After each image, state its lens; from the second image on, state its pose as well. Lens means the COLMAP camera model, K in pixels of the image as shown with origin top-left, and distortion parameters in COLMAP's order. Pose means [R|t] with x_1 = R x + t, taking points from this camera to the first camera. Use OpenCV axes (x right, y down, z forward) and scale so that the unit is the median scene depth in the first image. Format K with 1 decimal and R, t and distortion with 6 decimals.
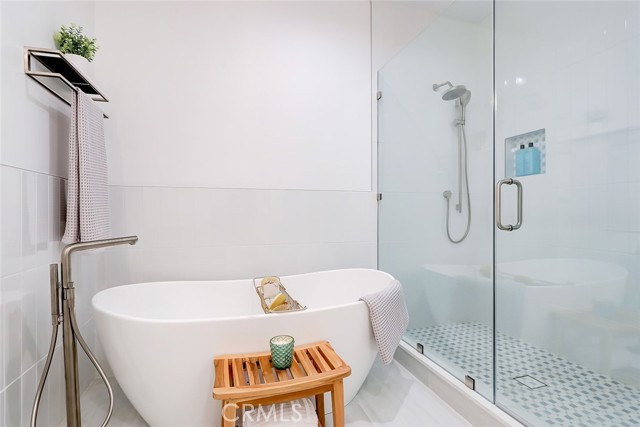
lens RADIAL K [[338.8, 0, 319.8], [0, 338.8, 213.5], [0, 0, 1]] dist [0.001383, 0.001187]
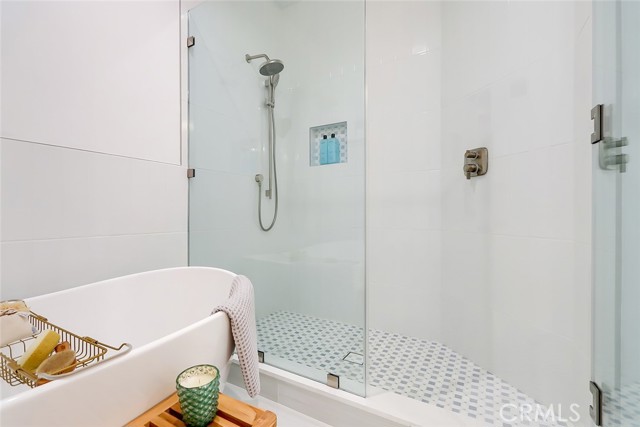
lens RADIAL K [[324.7, 0, 319.1], [0, 324.7, 211.7], [0, 0, 1]] dist [-0.001380, -0.000007]
pose [[0.762080, -0.001967, 0.647480, -0.079473], [0.005299, 0.999981, -0.003198, 0.041544], [-0.647461, 0.005868, 0.762076, 0.244300]]
